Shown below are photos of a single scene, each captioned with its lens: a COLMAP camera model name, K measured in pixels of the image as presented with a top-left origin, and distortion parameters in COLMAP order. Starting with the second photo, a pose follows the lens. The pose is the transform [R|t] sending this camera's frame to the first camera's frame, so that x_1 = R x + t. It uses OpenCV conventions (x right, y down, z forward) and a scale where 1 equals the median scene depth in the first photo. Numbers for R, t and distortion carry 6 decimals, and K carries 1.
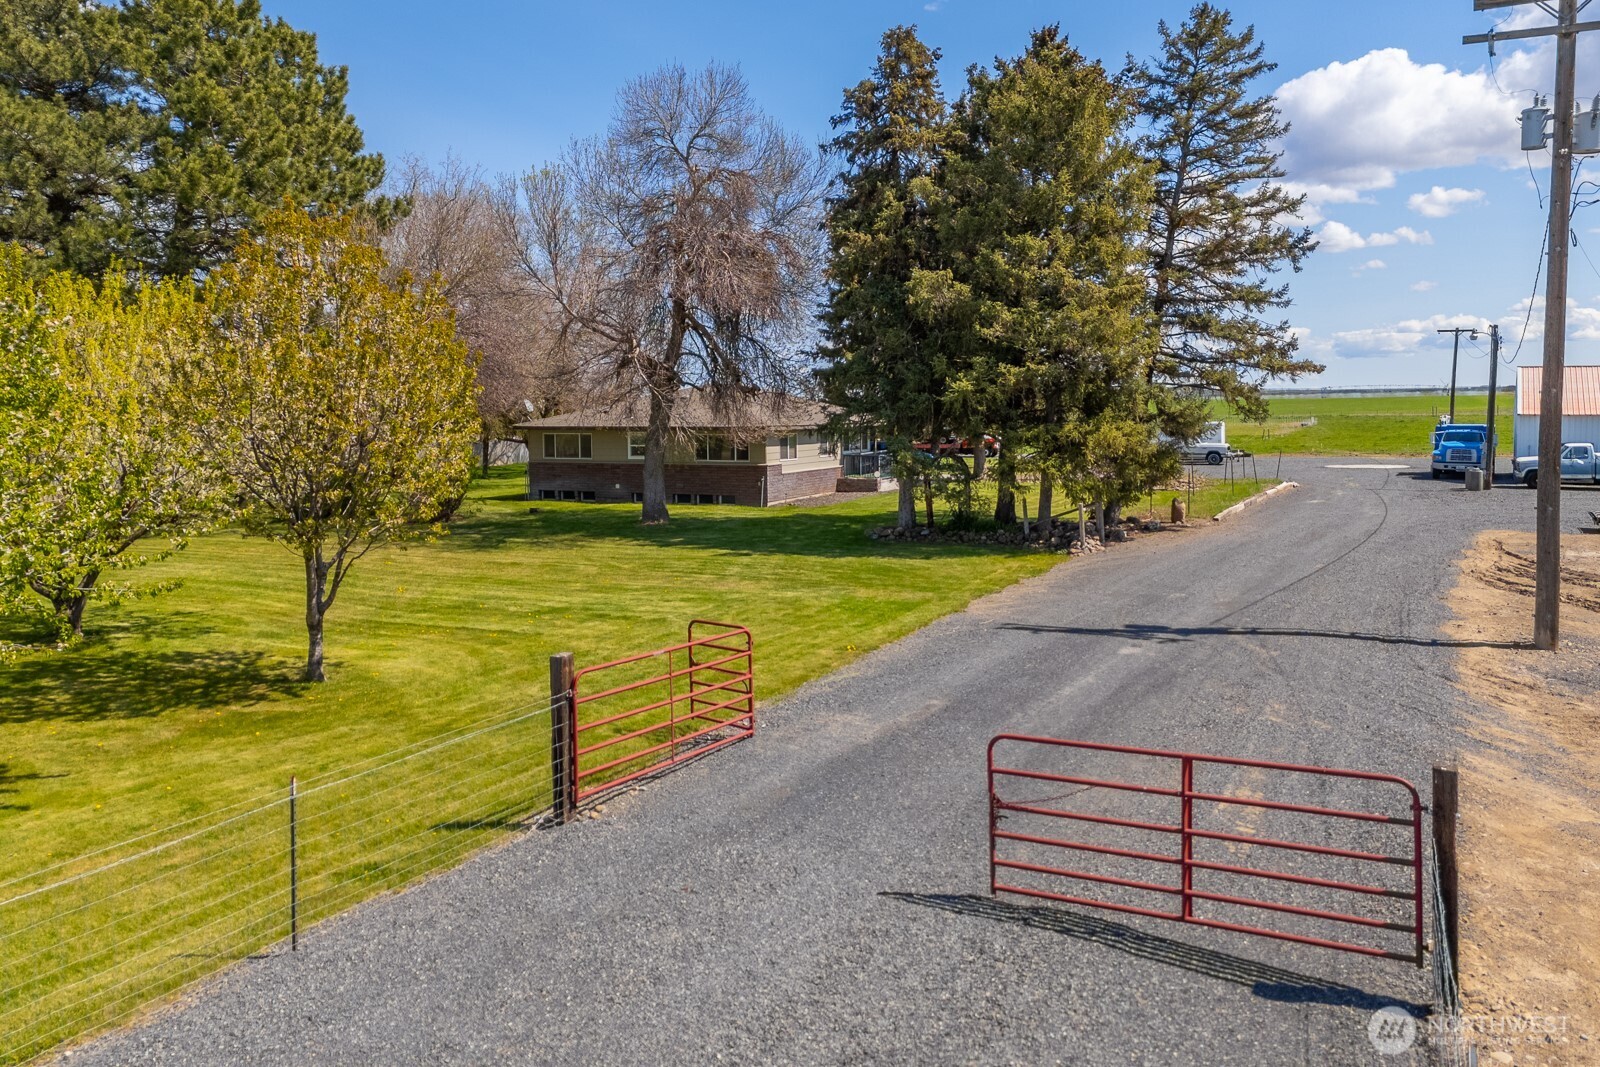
lens RADIAL K [[1106.5, 0, 868.8], [0, 1106.5, 502.3], [0, 0, 1]] dist [0.052272, -0.084375]
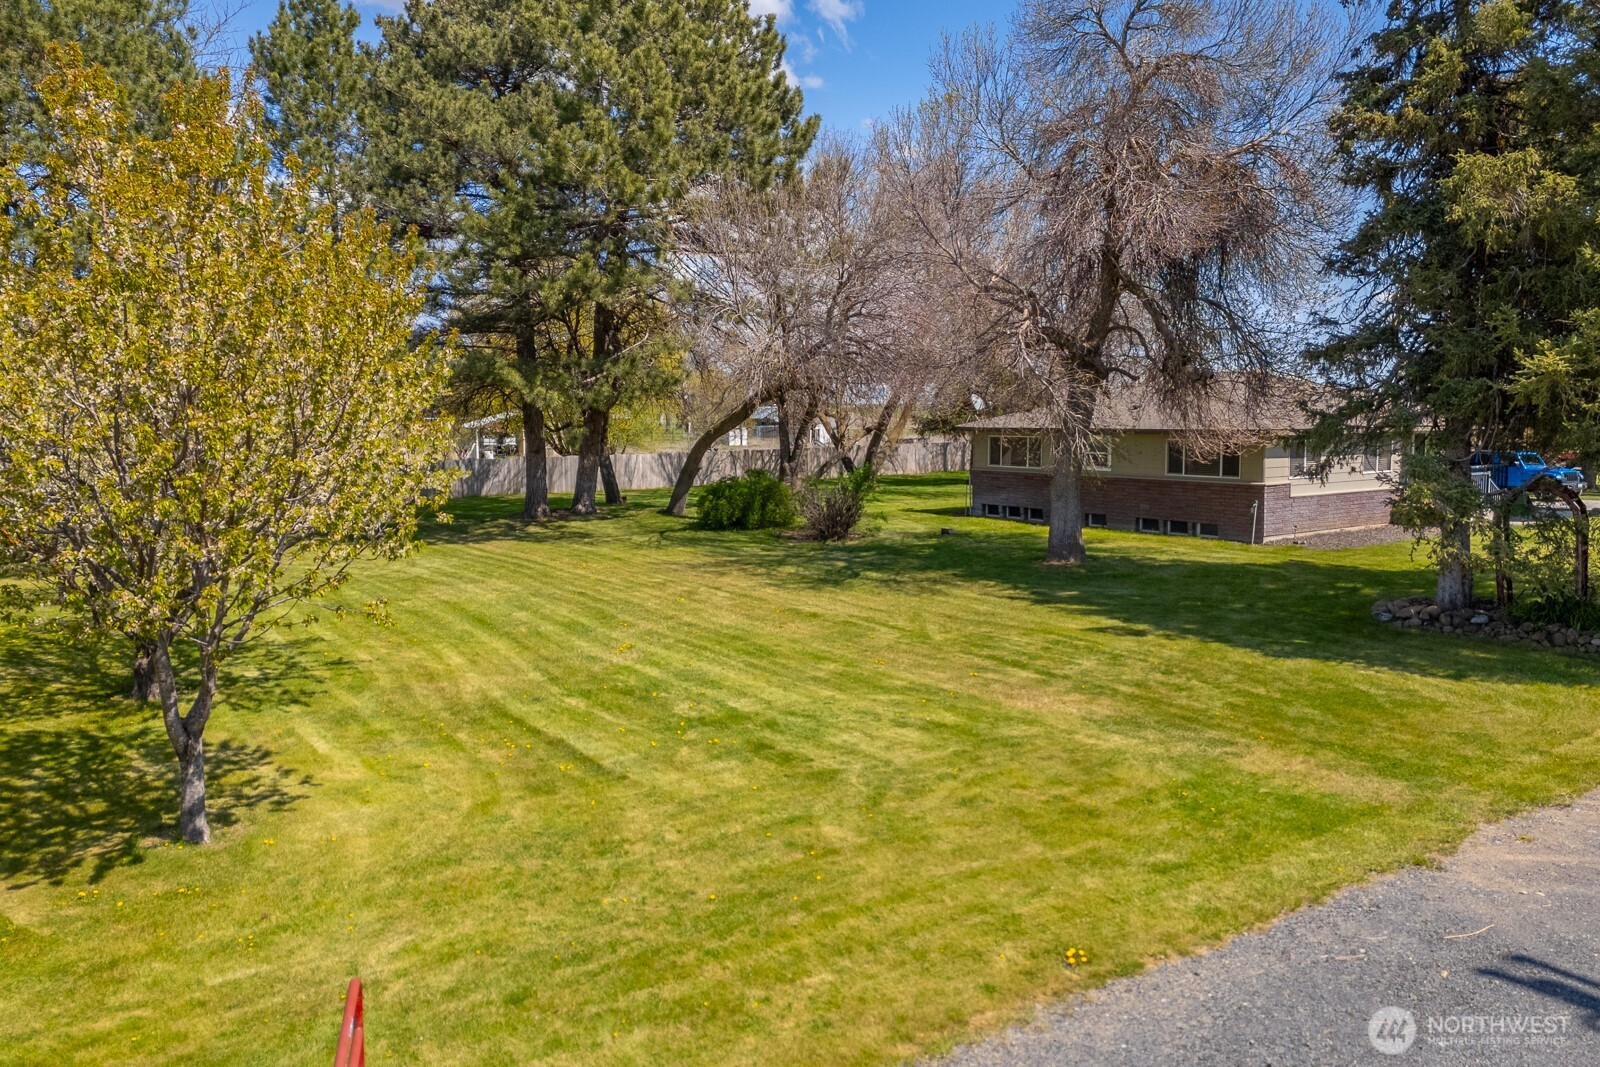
lens RADIAL K [[1106.5, 0, 868.8], [0, 1106.5, 502.3], [0, 0, 1]] dist [0.052272, -0.084375]
pose [[0.854606, 0.046575, -0.517184, 0.071442], [-0.044275, 0.998878, 0.016793, -0.027477], [0.517386, 0.008547, 0.855710, 0.310747]]
